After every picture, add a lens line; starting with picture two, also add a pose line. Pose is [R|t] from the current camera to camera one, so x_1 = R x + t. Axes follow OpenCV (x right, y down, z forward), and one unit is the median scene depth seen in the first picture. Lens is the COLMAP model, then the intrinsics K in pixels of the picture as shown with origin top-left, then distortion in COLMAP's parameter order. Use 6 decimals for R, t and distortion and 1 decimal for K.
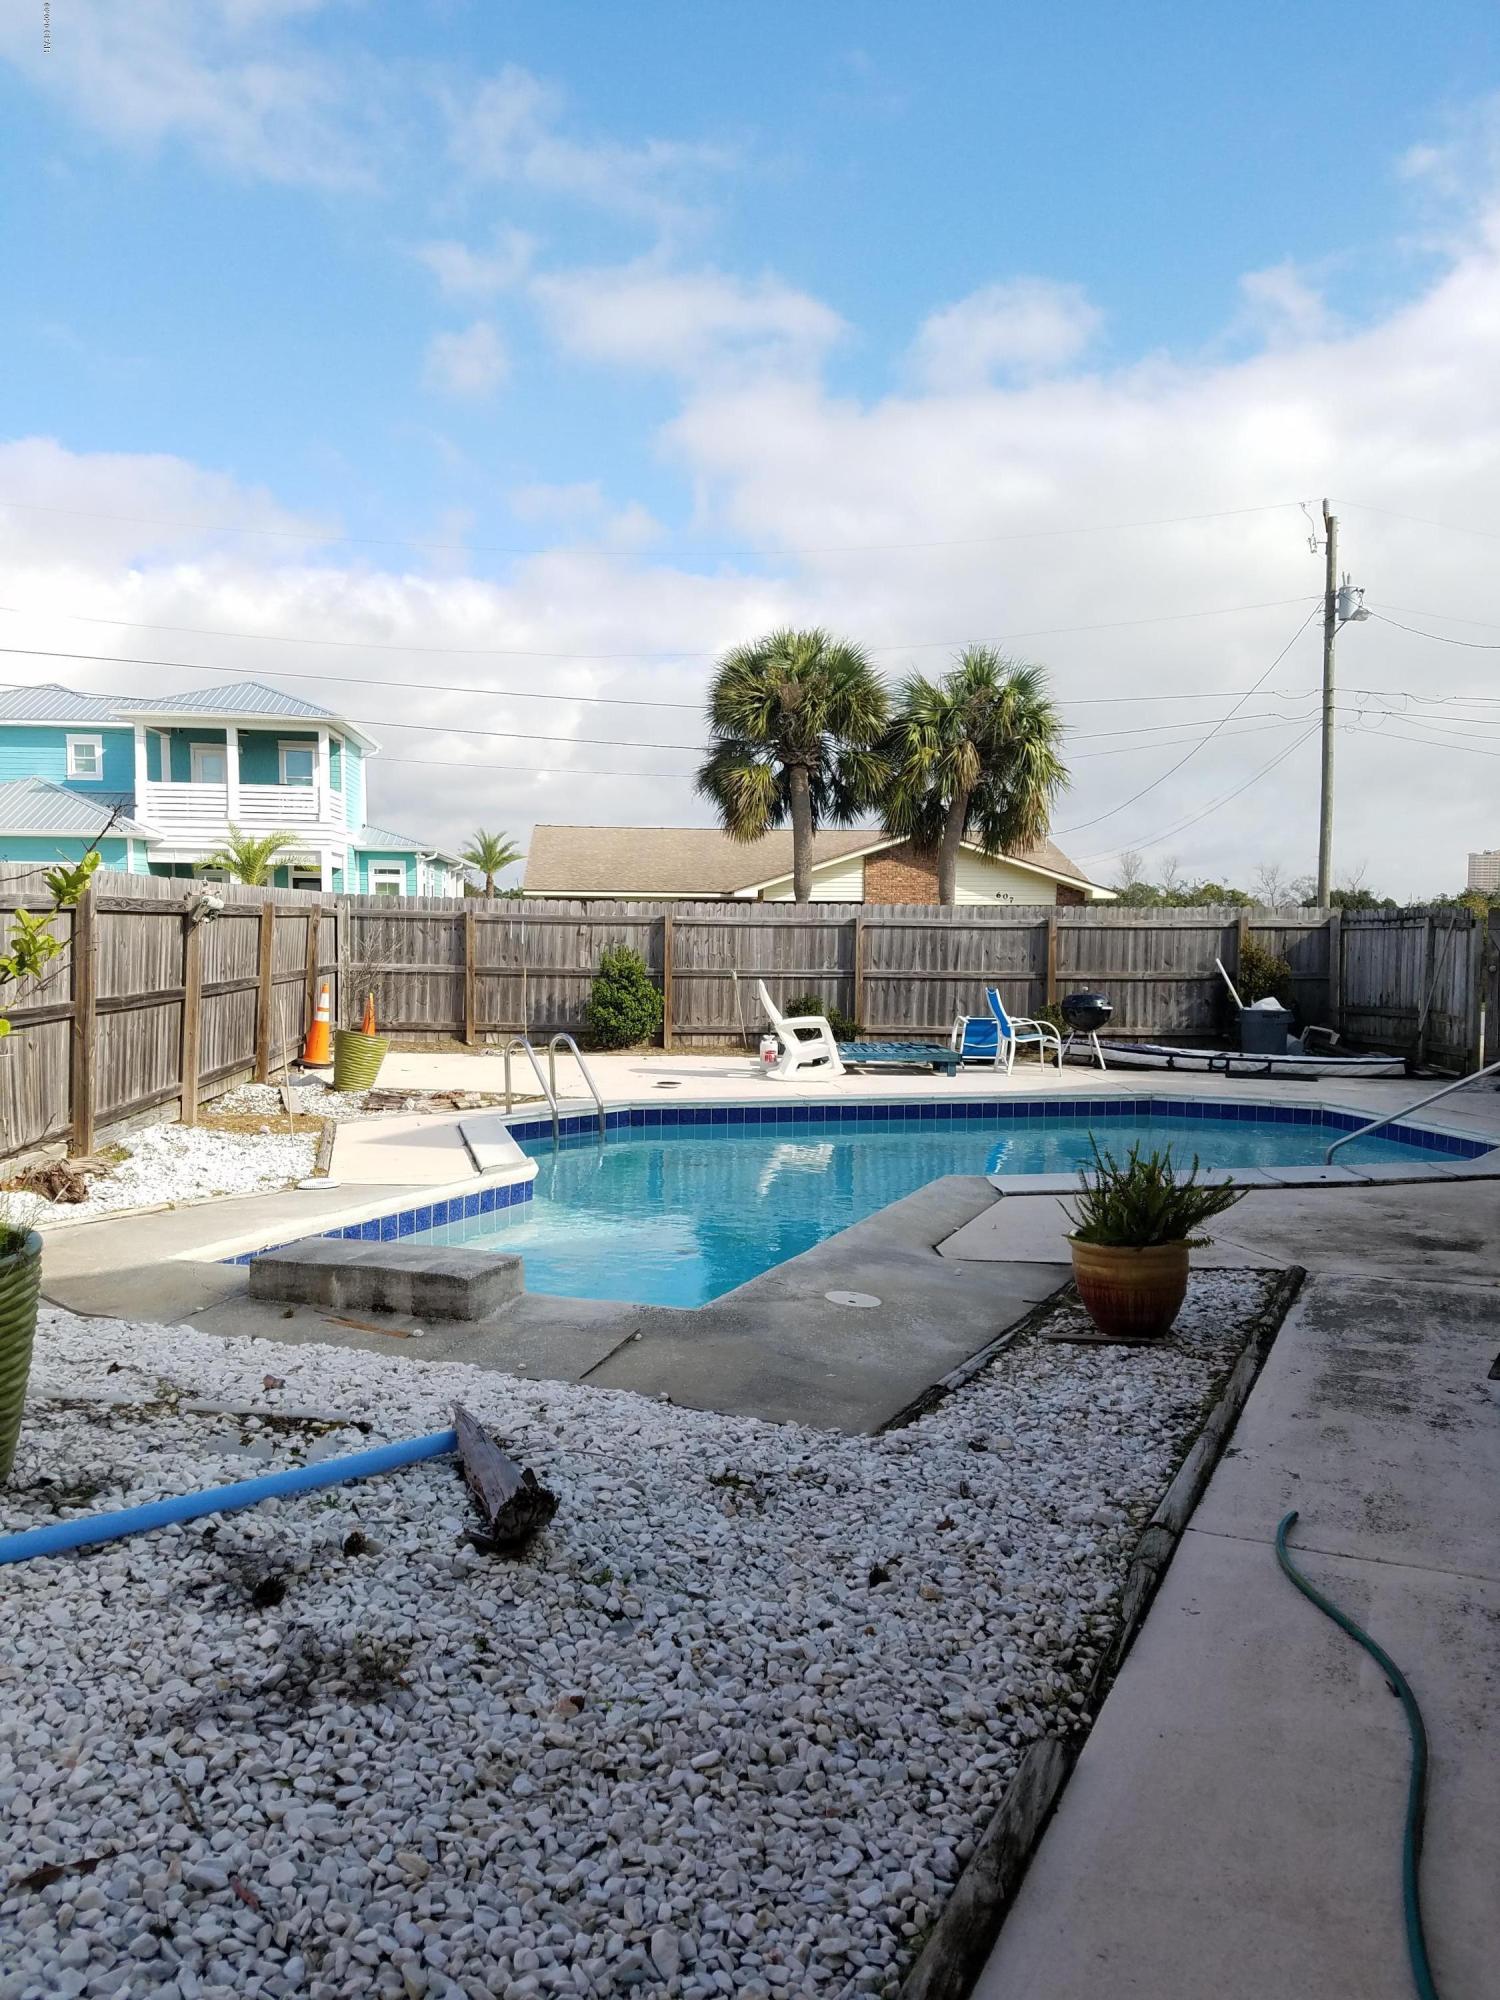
lens RADIAL K [[1555.5, 0, 721.0], [0, 1555.5, 1010.0], [0, 0, 1]] dist [0.109593, -0.005733]
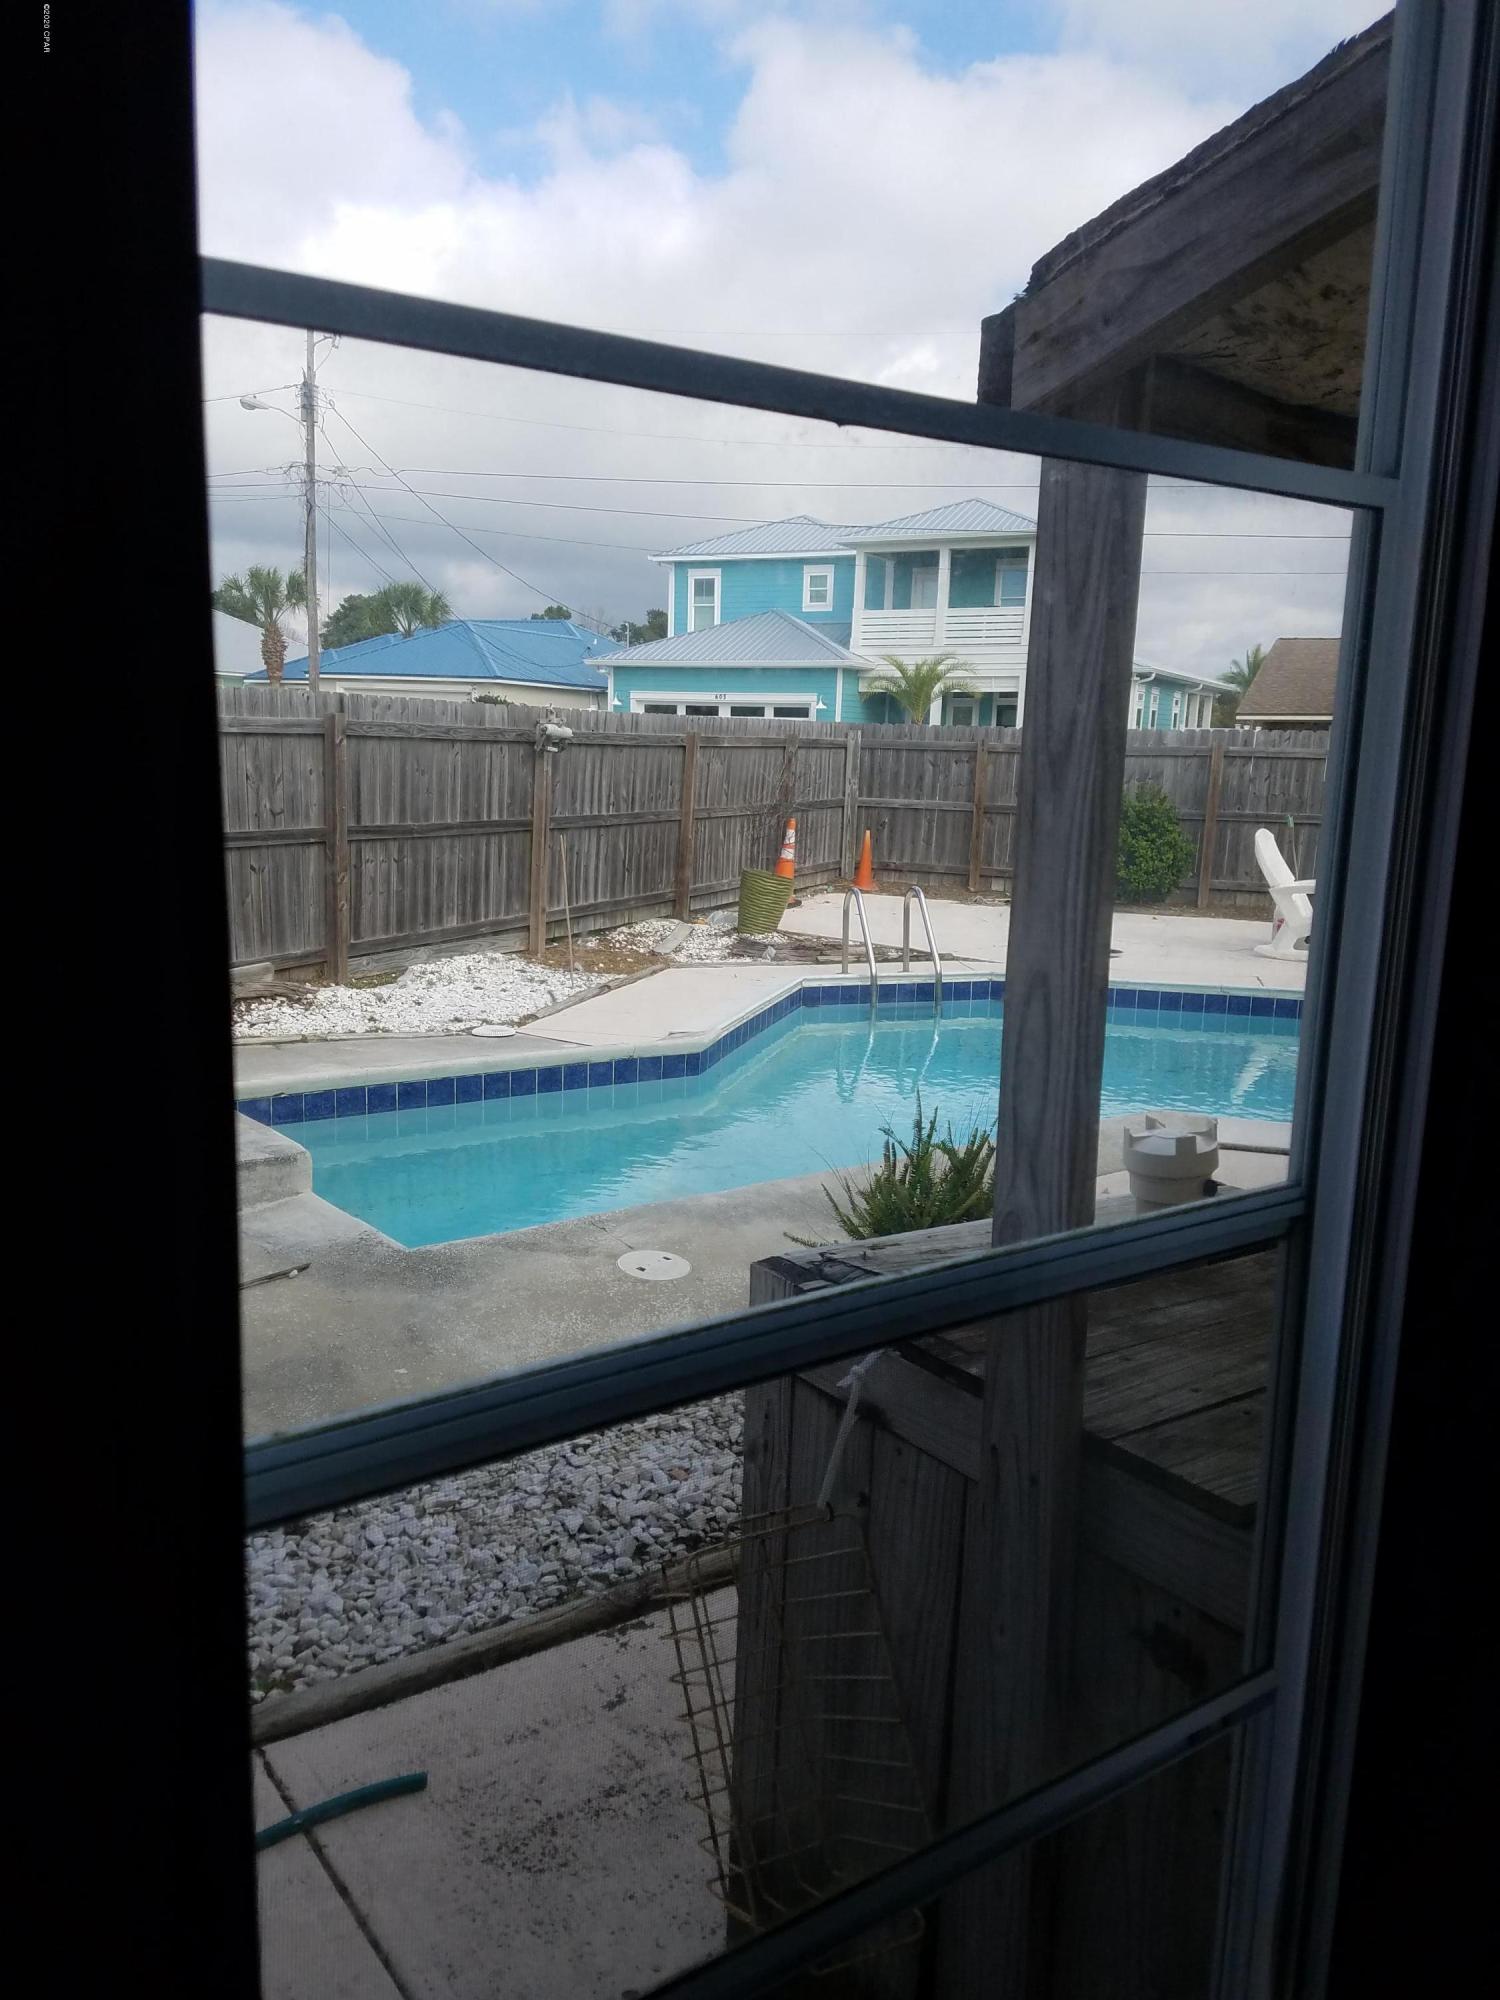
lens RADIAL K [[1555.5, 0, 721.0], [0, 1555.5, 1010.0], [0, 0, 1]] dist [0.109593, -0.005733]
pose [[0.849770, 0.097107, -0.518132, 0.189947], [-0.041141, 0.992106, 0.118465, -0.010507], [0.525545, -0.079351, 0.847057, 0.150168]]
